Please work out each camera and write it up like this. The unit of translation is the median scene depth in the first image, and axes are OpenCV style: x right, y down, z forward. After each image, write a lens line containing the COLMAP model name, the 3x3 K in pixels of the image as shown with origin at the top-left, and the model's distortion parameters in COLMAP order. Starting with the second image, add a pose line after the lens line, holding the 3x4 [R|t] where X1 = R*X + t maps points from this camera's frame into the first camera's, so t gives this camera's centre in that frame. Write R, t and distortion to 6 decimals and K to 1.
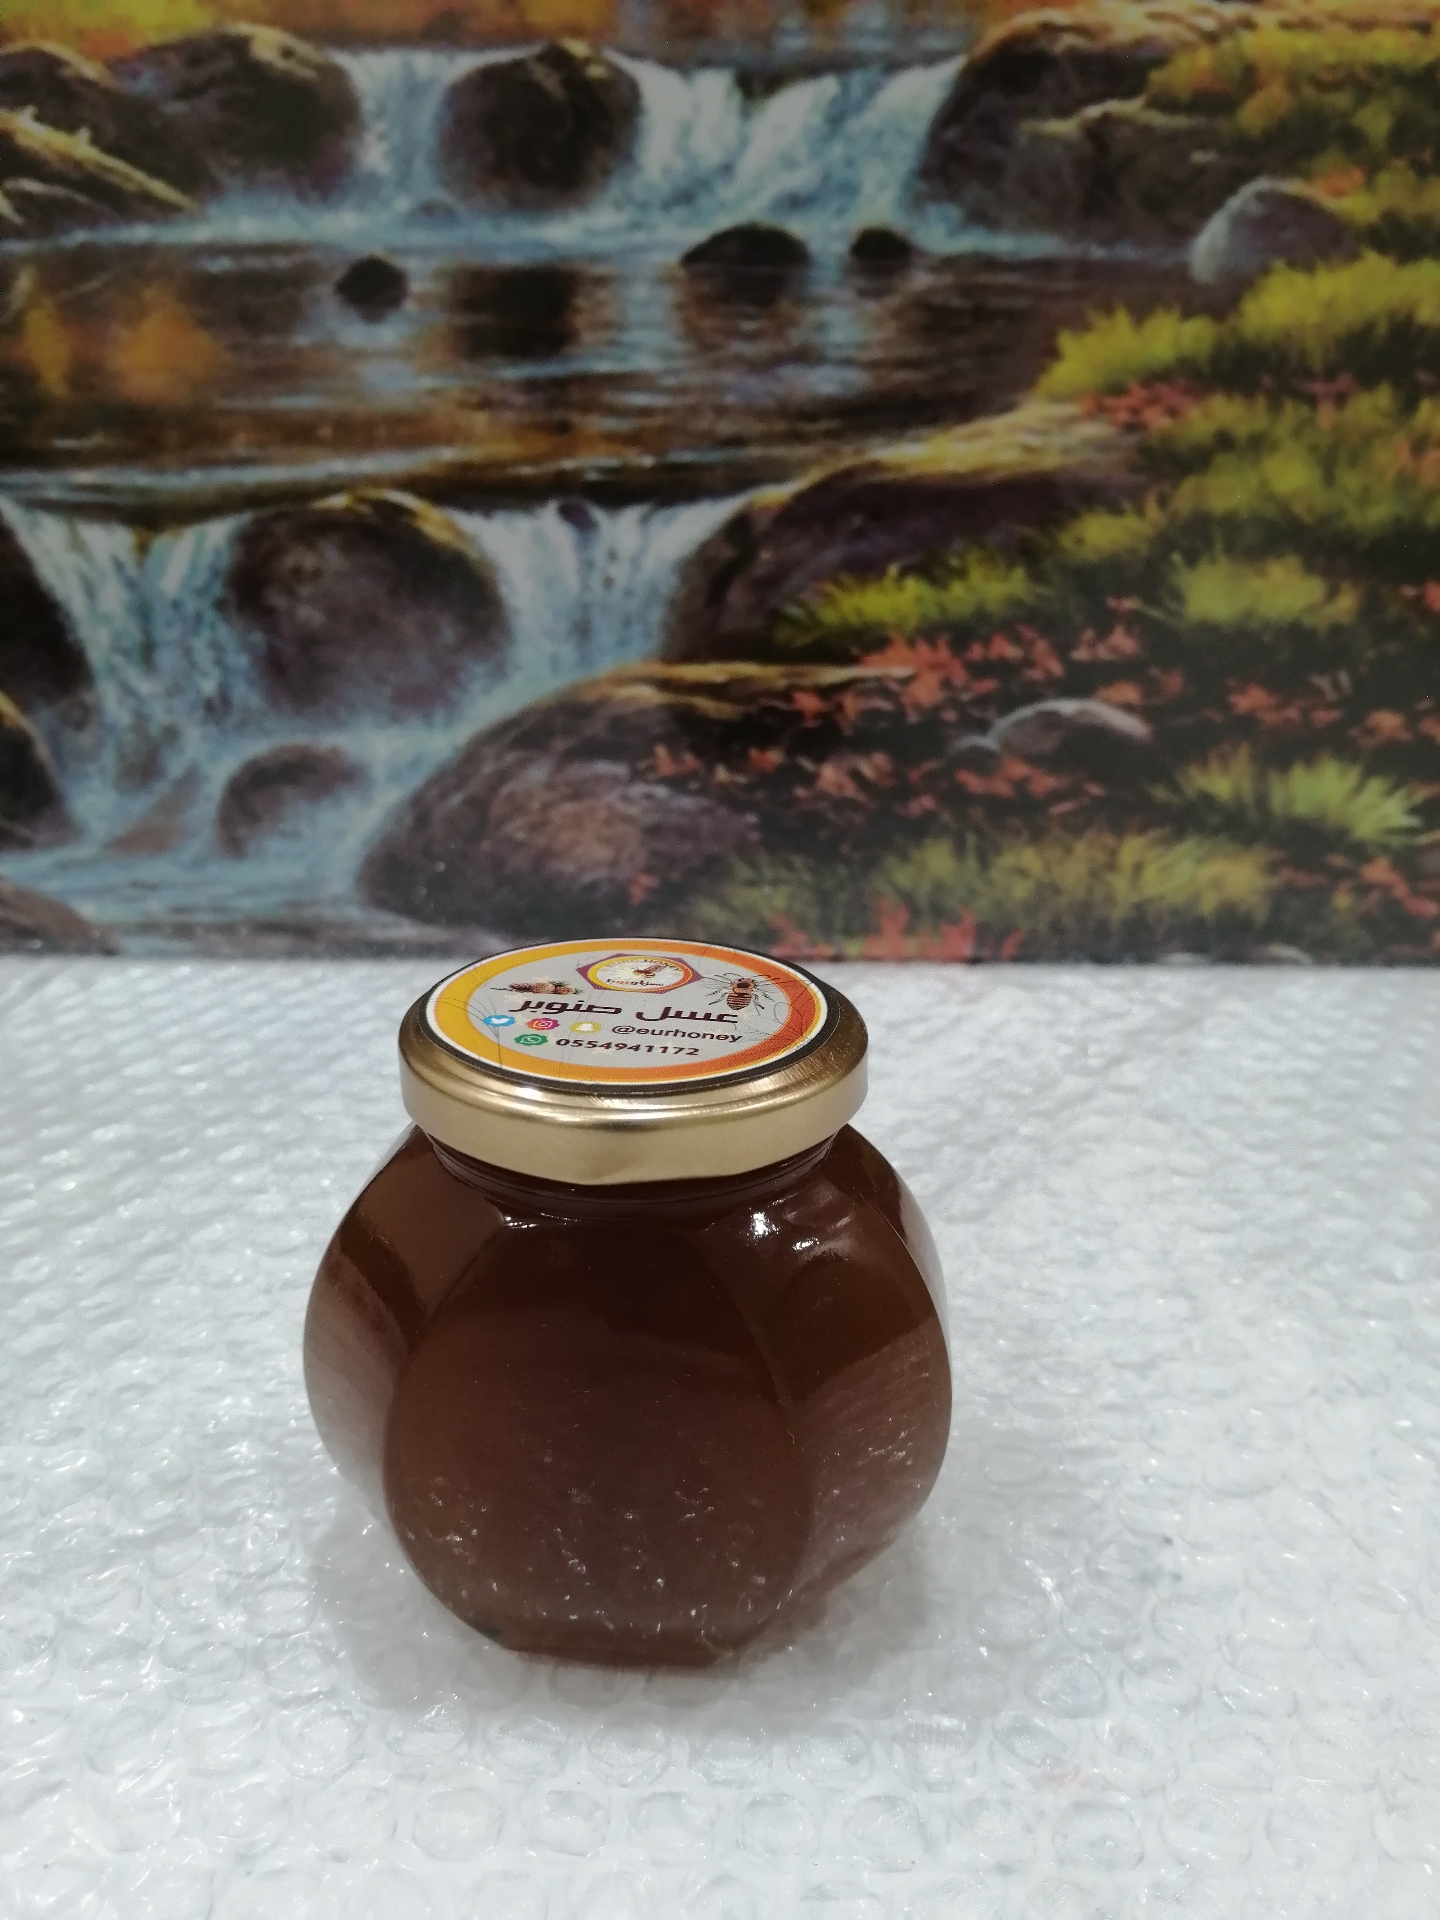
lens RADIAL K [[1508.4, 0, 718.2], [0, 1508.4, 942.8], [0, 0, 1]] dist [0.007604, -0.047681]
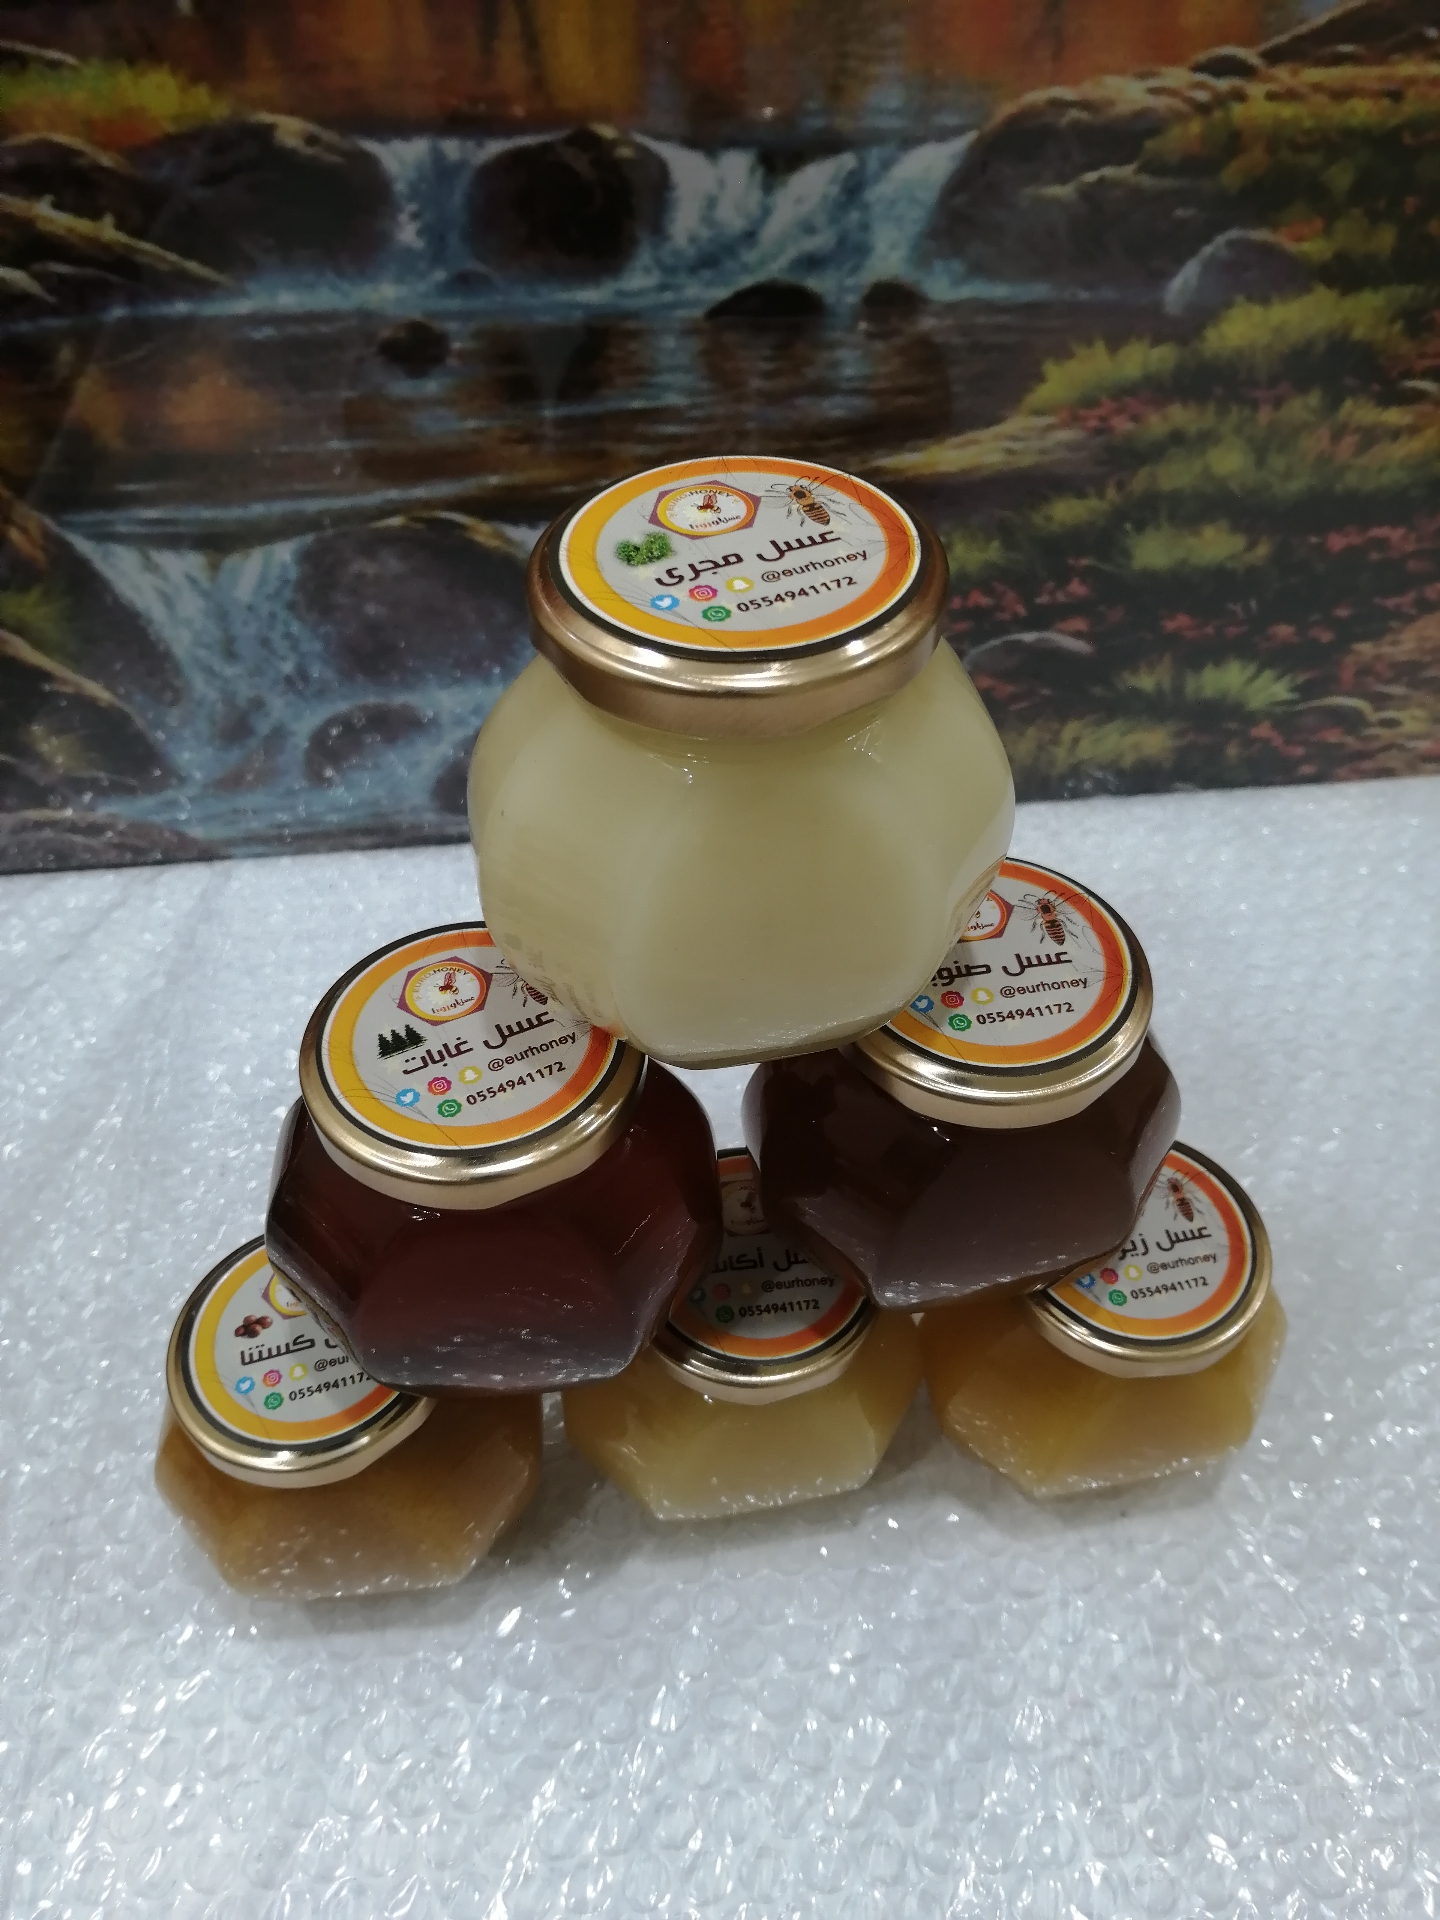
lens RADIAL K [[1508.4, 0, 712.8], [0, 1508.4, 935.4], [0, 0, 1]] dist [0.007604, -0.047681]
pose [[0.990726, -0.102935, 0.088694, -0.151794], [0.053873, 0.896838, 0.439066, -0.497677], [-0.124740, -0.430216, 0.894066, -0.145041]]
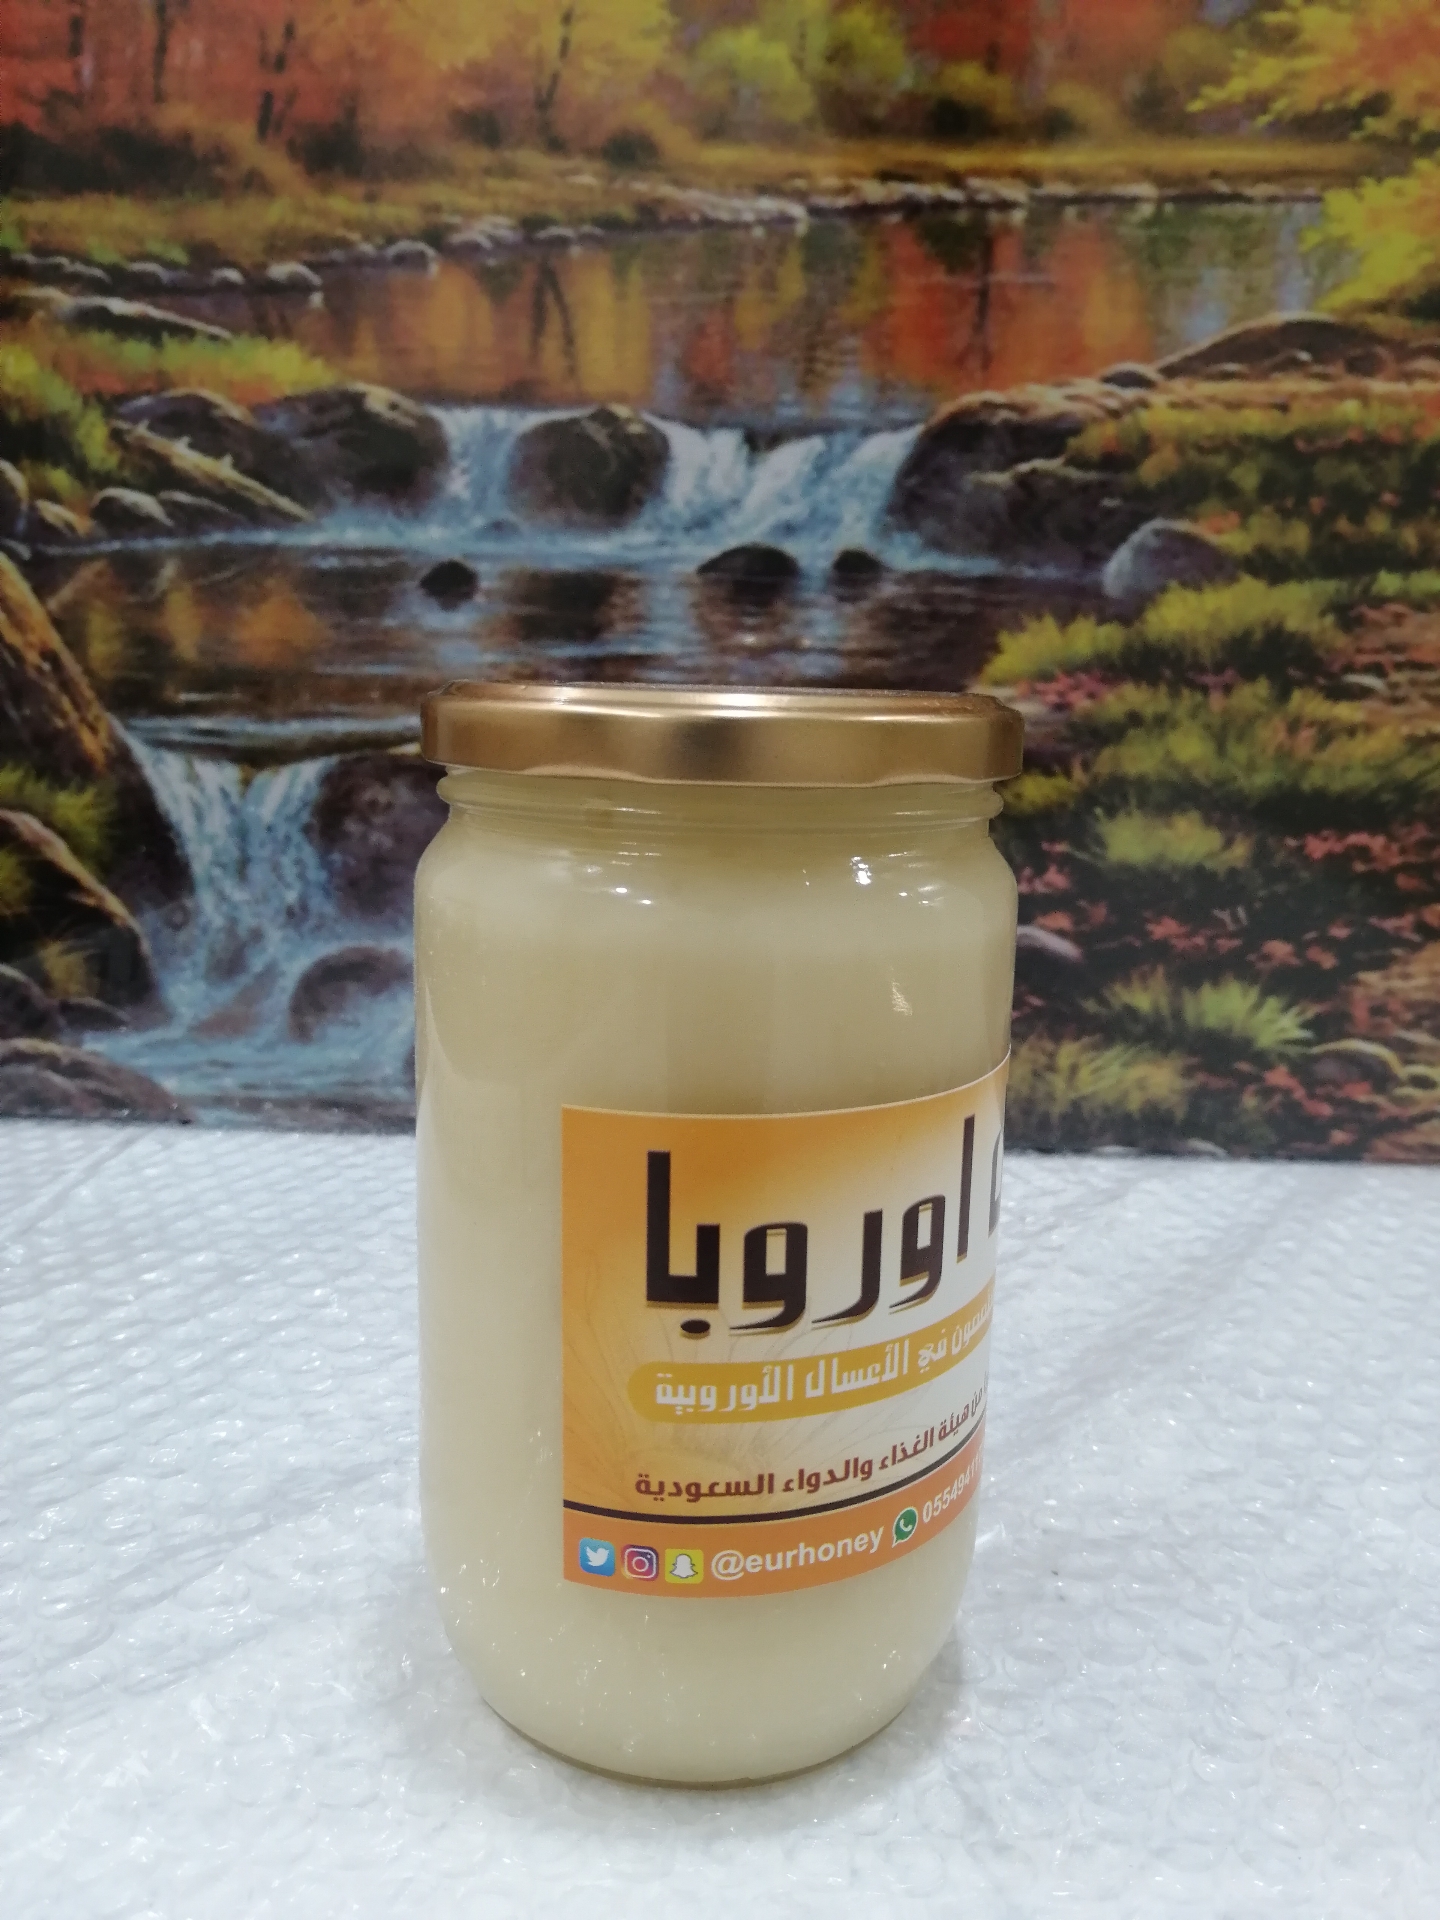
lens RADIAL K [[1508.4, 0, 715.2], [0, 1508.4, 957.6], [0, 0, 1]] dist [0.007604, -0.047681]
pose [[0.999657, 0.025699, -0.005129, 0.004586], [-0.026181, 0.987954, -0.152515, 0.054080], [0.001147, 0.152597, 0.988288, -0.181209]]
